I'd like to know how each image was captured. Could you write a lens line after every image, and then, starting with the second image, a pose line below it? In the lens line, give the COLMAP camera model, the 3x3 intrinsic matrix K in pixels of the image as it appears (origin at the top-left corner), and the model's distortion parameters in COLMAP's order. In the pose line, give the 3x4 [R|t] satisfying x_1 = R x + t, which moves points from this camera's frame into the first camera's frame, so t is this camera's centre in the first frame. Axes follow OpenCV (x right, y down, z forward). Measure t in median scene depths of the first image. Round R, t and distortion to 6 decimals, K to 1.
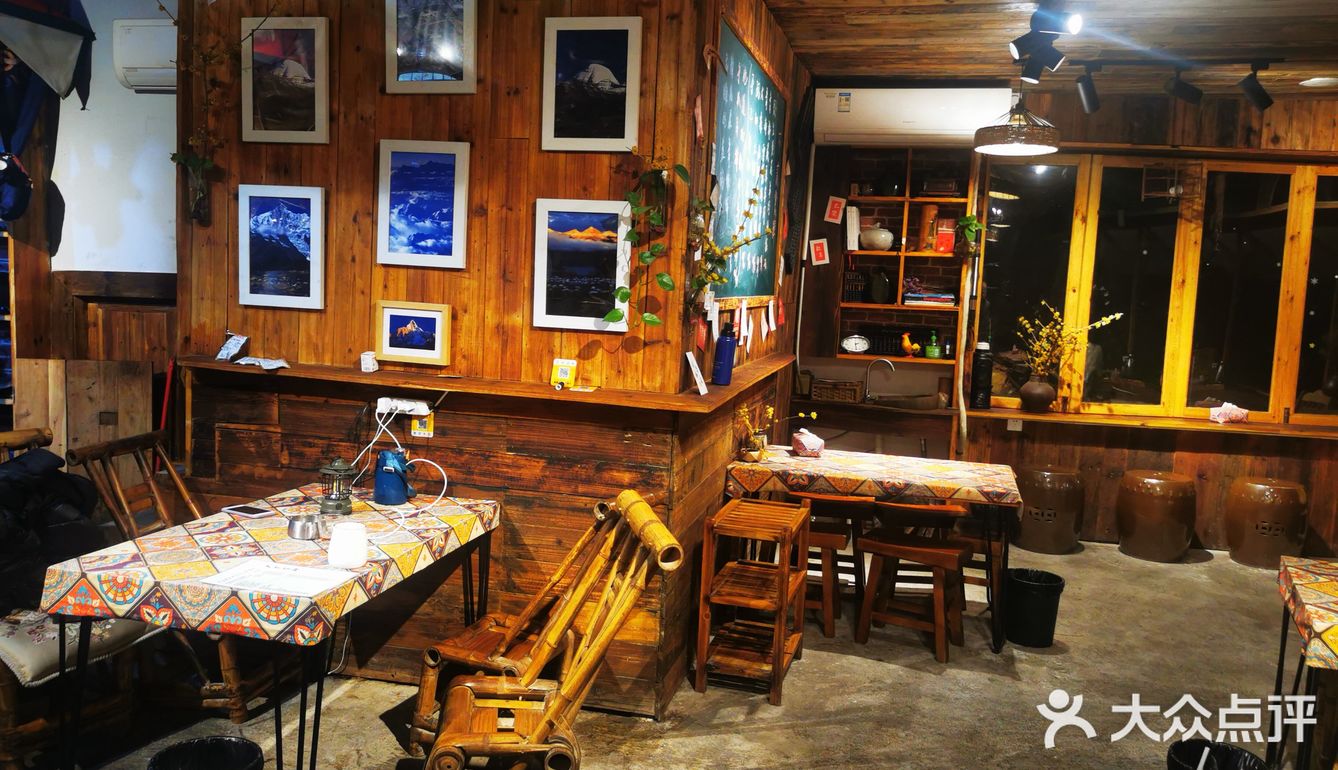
lens RADIAL K [[1033.0, 0, 669.0], [0, 1033.0, 385.0], [0, 0, 1]] dist [0.046565, -0.000500]
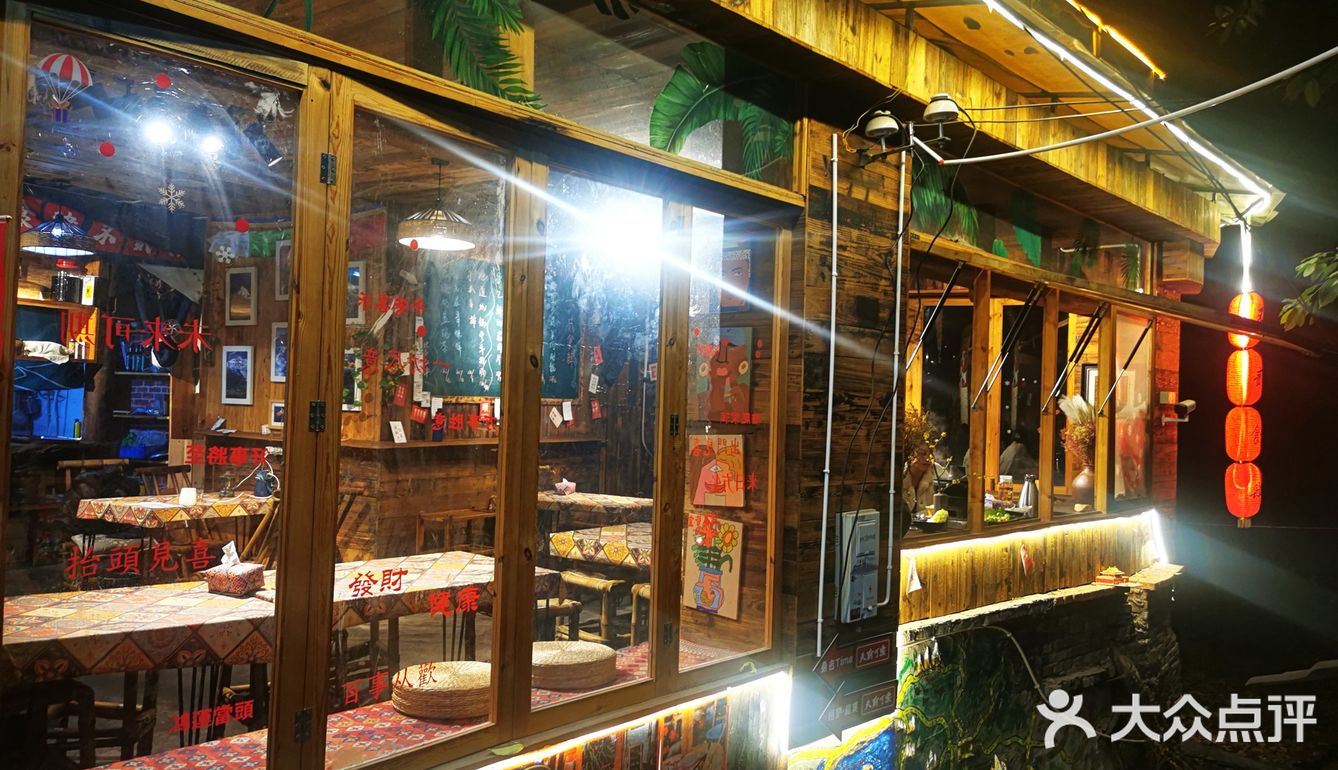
lens RADIAL K [[1054.5, 0, 669.0], [0, 1054.5, 385.0], [0, 0, 1]] dist [0.023548, -0.003475]
pose [[0.952624, -0.025989, -0.303038, 1.107444], [-0.011830, 0.992422, -0.122302, 0.136942], [0.303920, 0.120093, 0.945098, -0.740622]]
